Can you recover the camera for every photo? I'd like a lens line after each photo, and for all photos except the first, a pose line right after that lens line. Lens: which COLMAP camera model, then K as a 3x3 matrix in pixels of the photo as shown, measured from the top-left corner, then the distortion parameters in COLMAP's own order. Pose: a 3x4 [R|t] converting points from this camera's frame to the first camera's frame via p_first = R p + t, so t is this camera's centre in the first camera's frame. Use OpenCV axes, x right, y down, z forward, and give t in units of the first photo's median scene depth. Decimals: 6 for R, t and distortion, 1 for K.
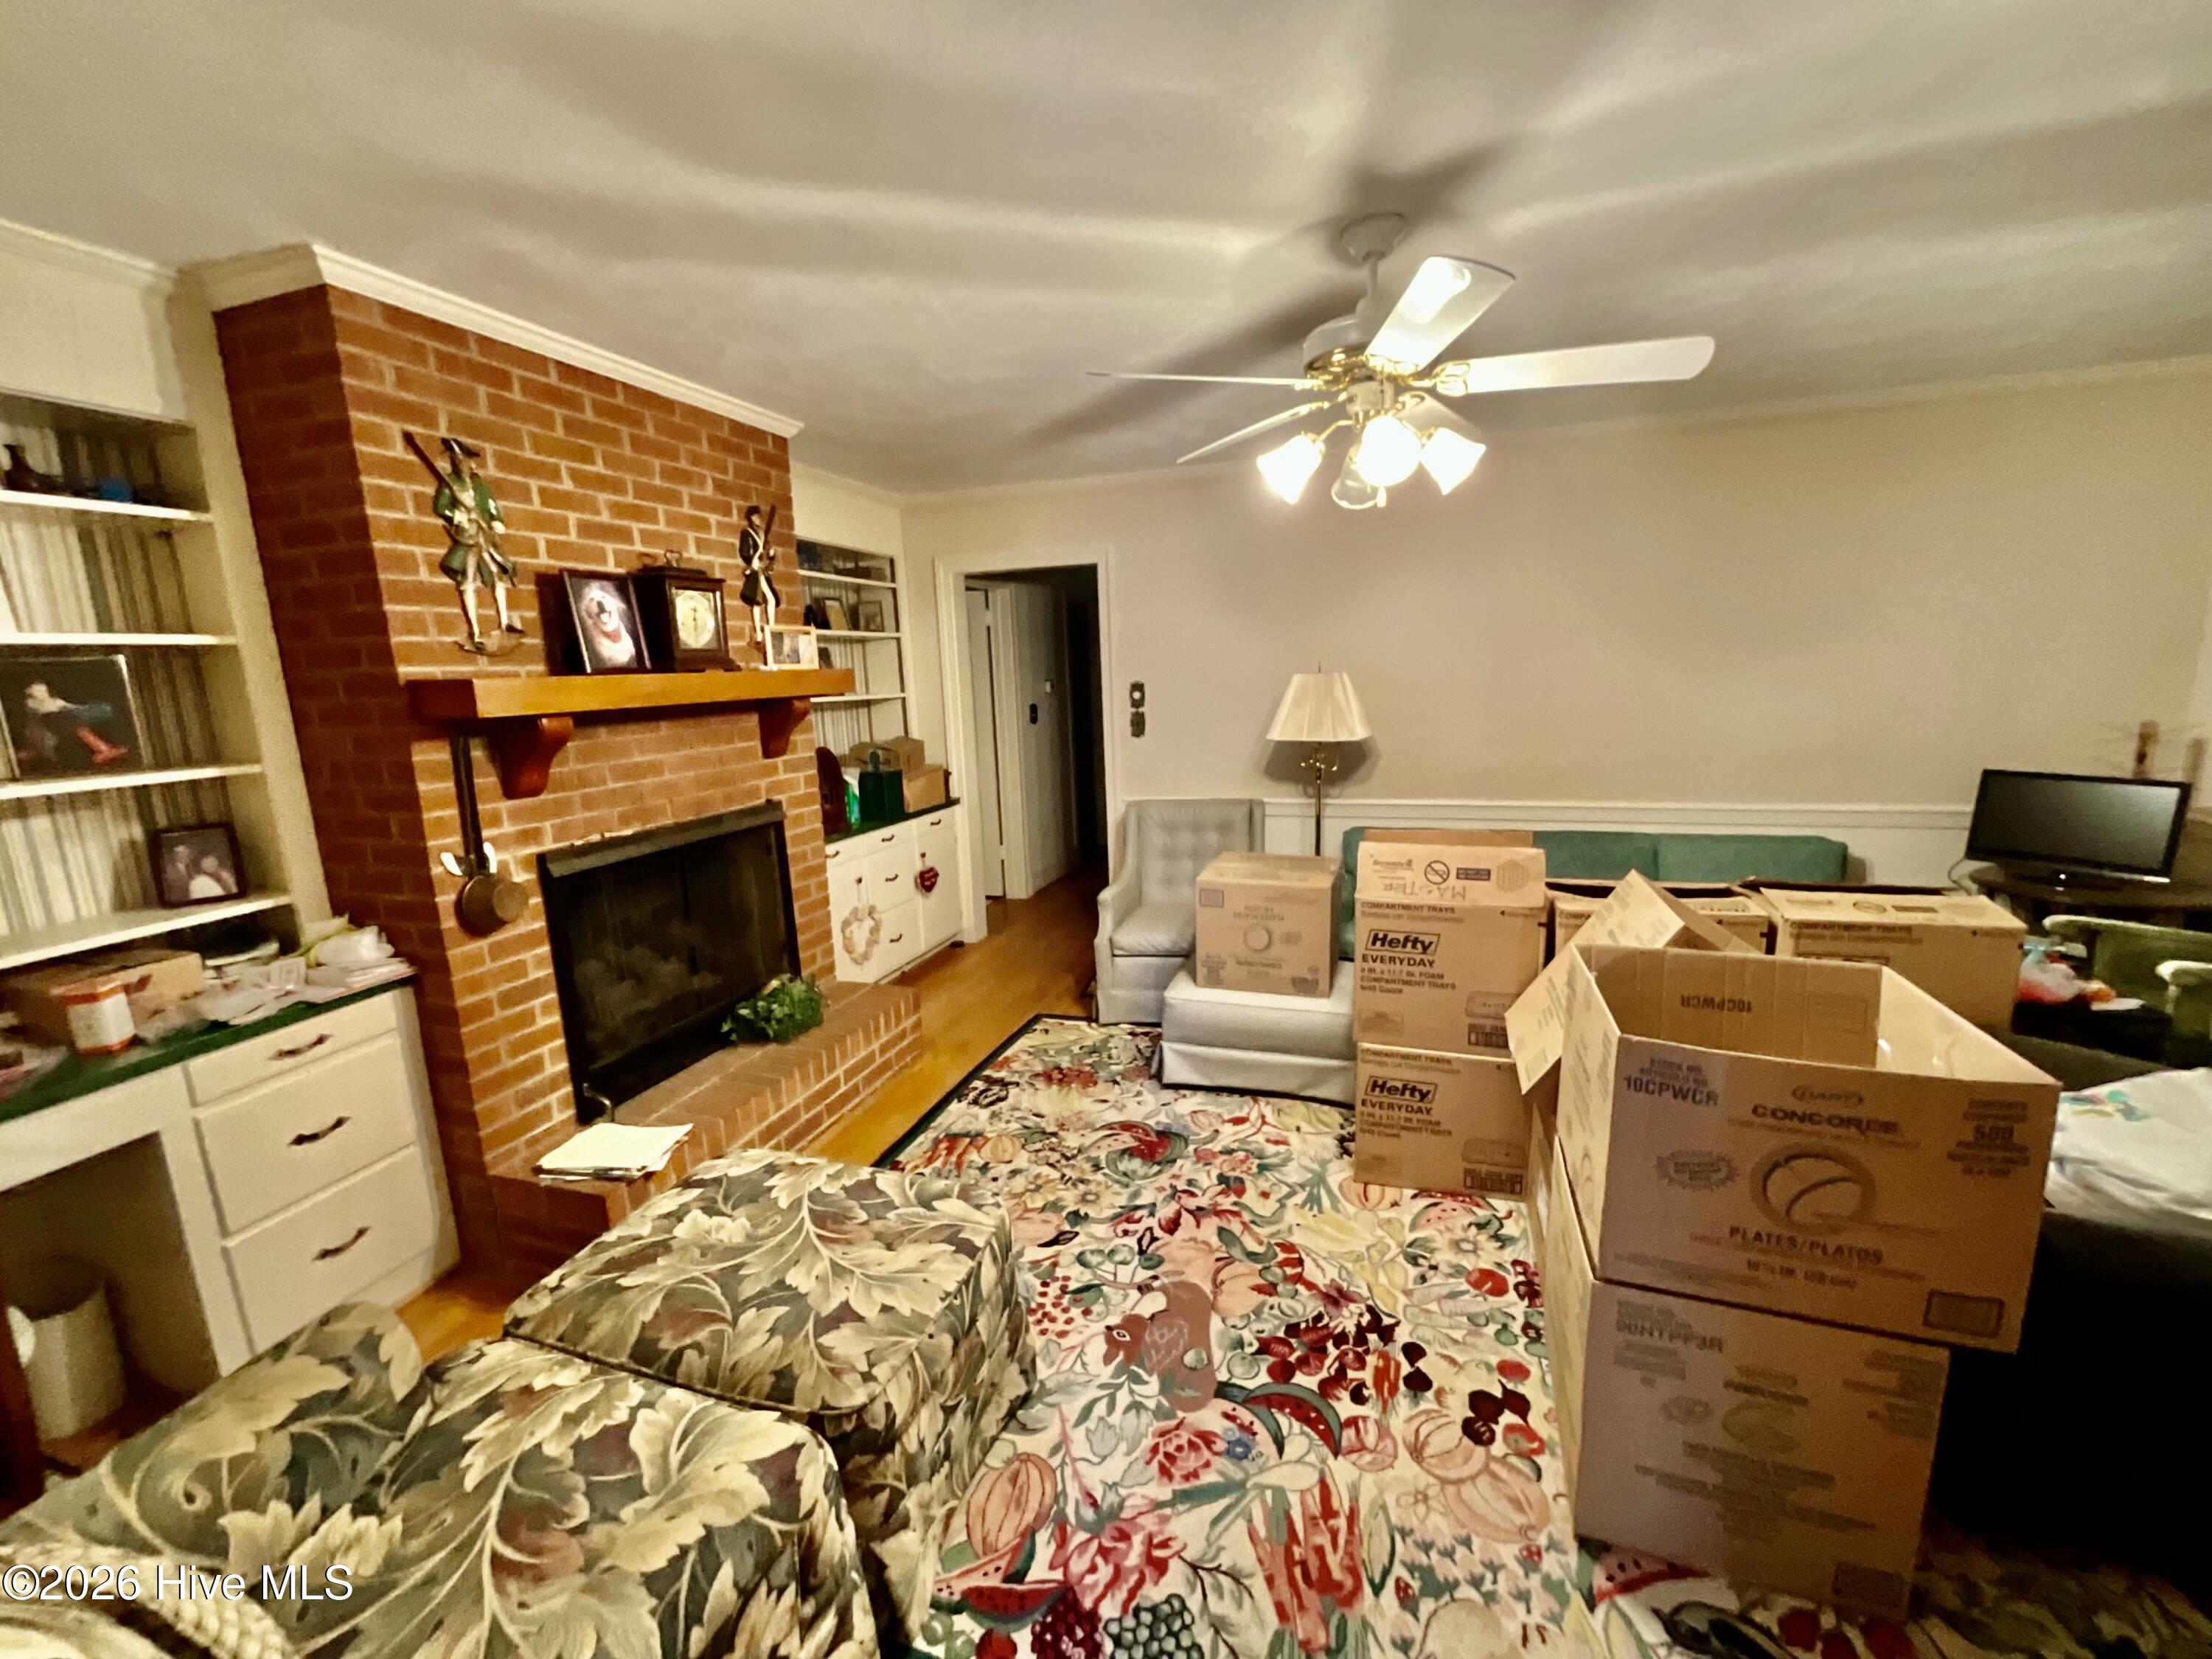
lens RADIAL K [[893.5, 0, 1105.3], [0, 893.5, 834.4], [0, 0, 1]] dist [0.000270, -0.000219]
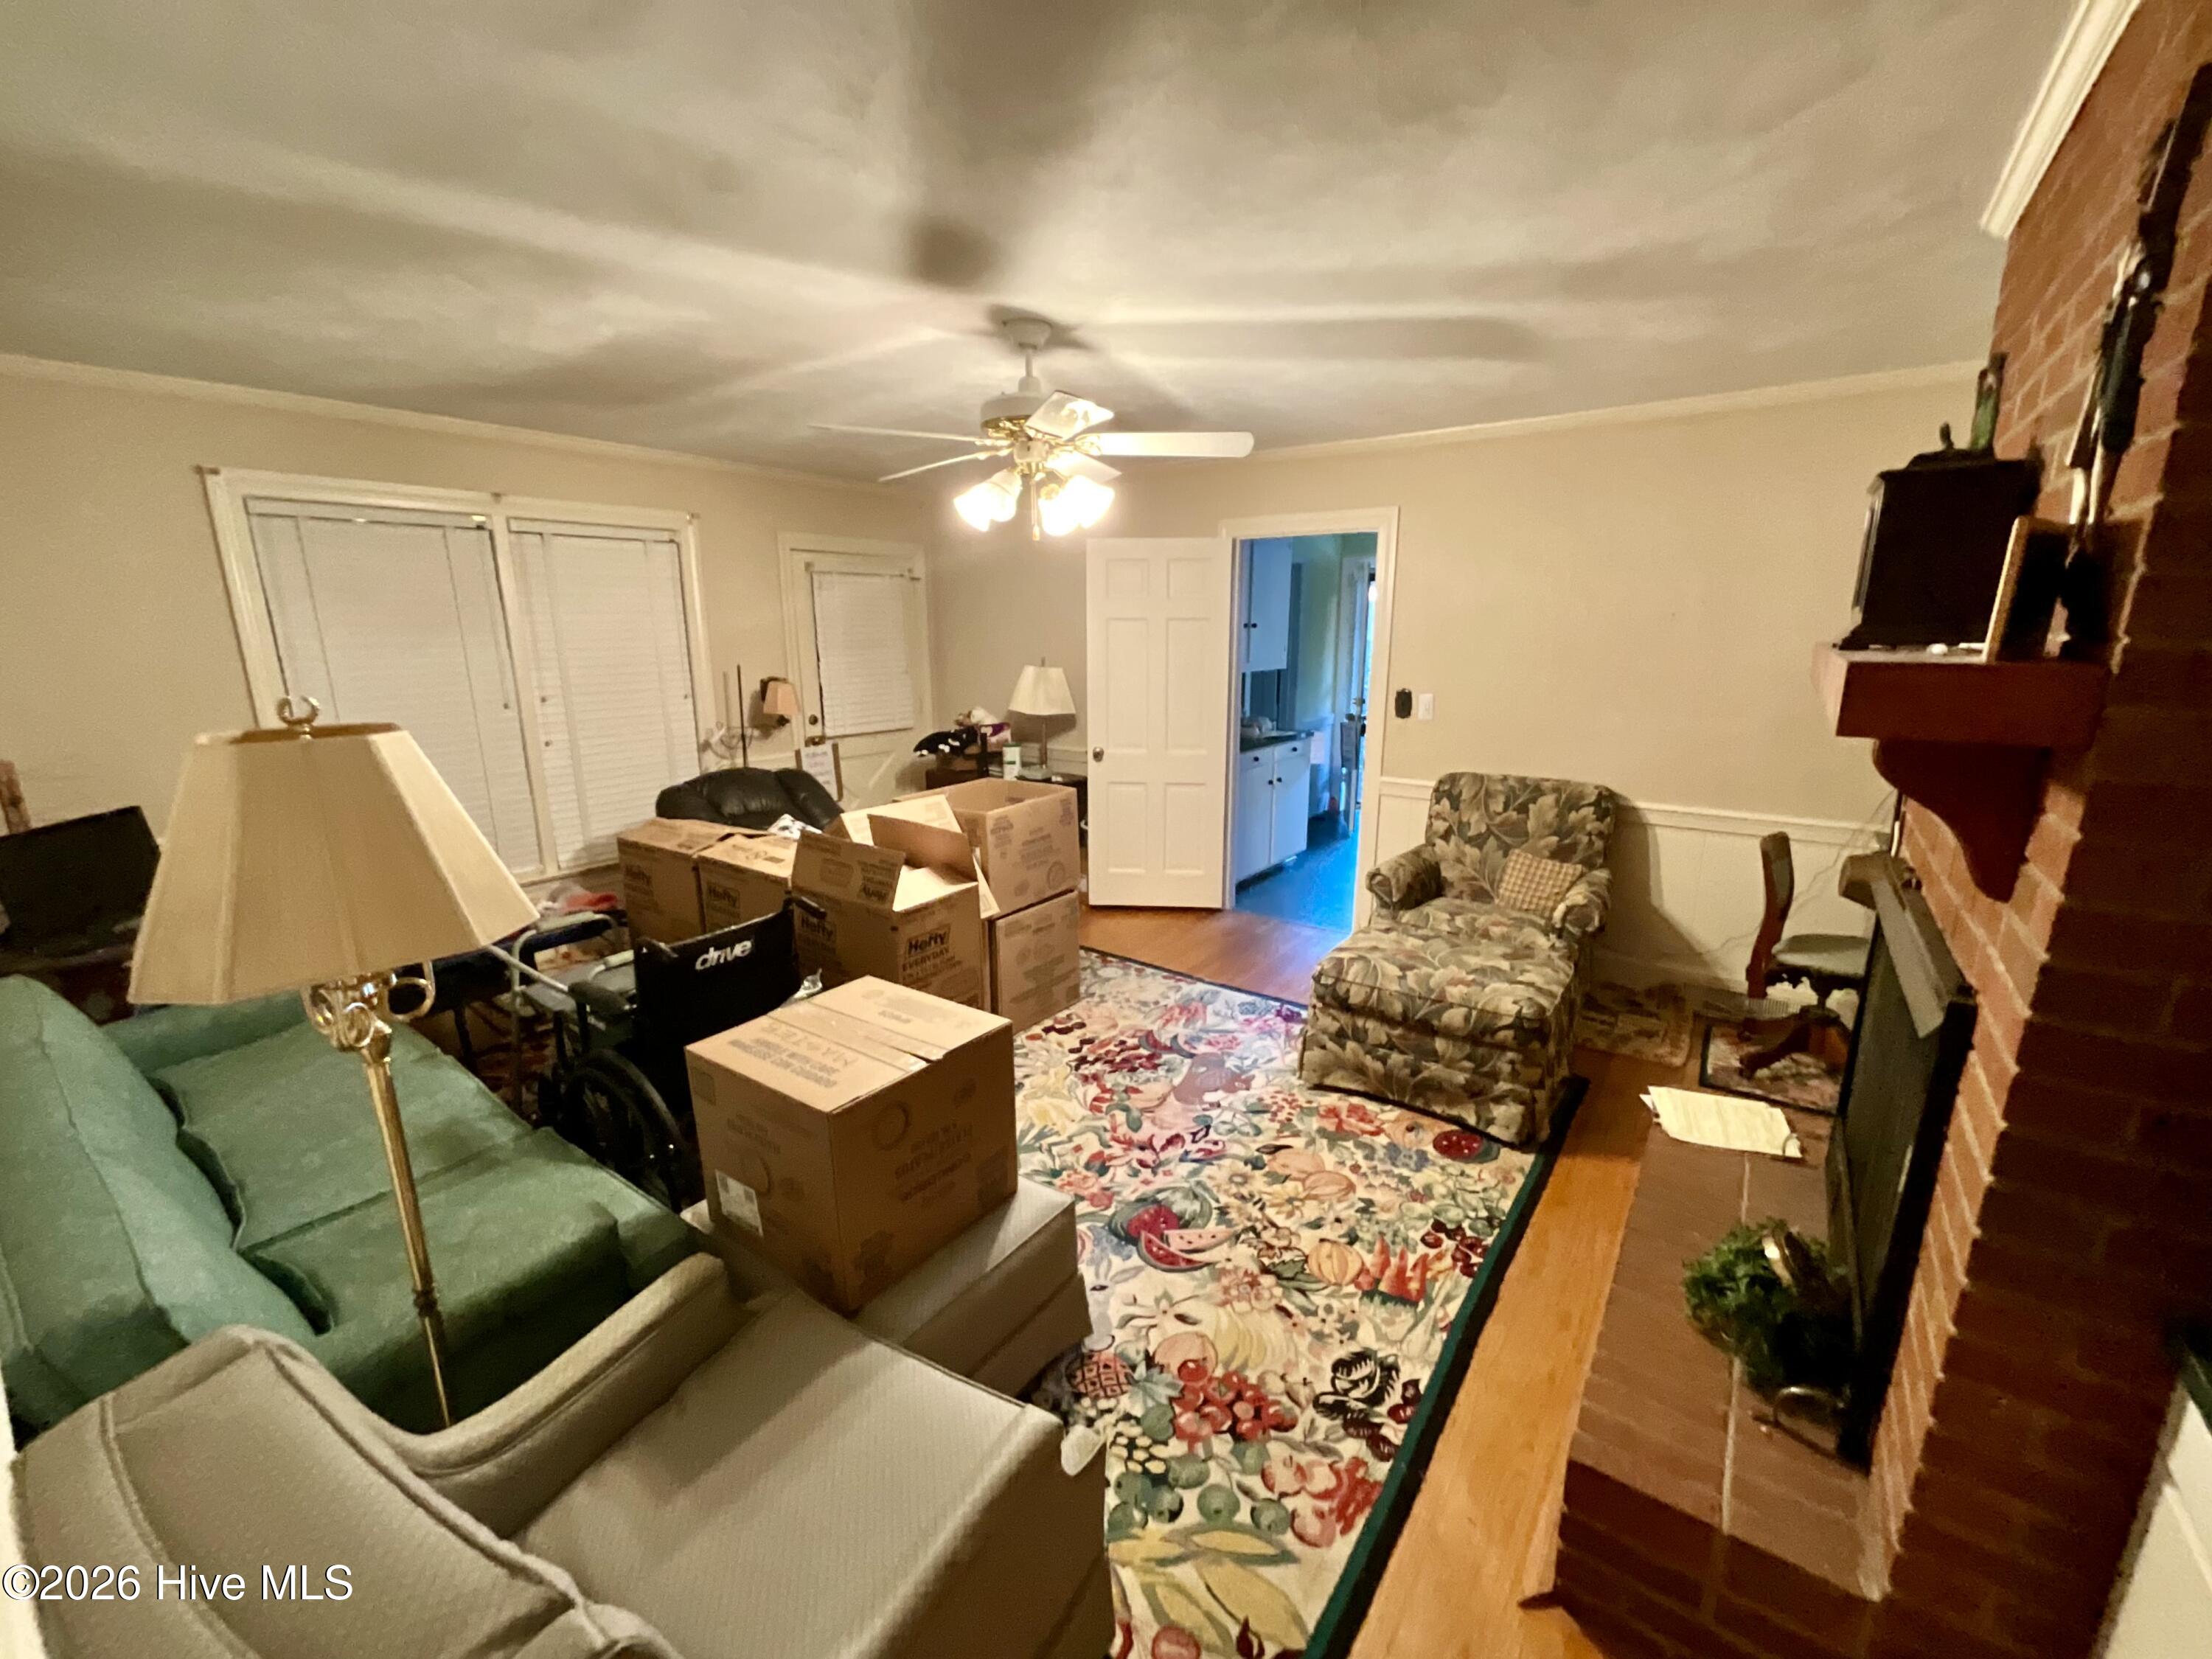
lens RADIAL K [[893.5, 0, 1101.3], [0, 893.5, 836.2], [0, 0, 1]] dist [0.000270, -0.000219]
pose [[-0.952869, -0.033209, 0.301558, -0.167289], [0.091792, 0.915844, 0.390903, -0.374064], [-0.289161, 0.400160, -0.869631, 1.835219]]
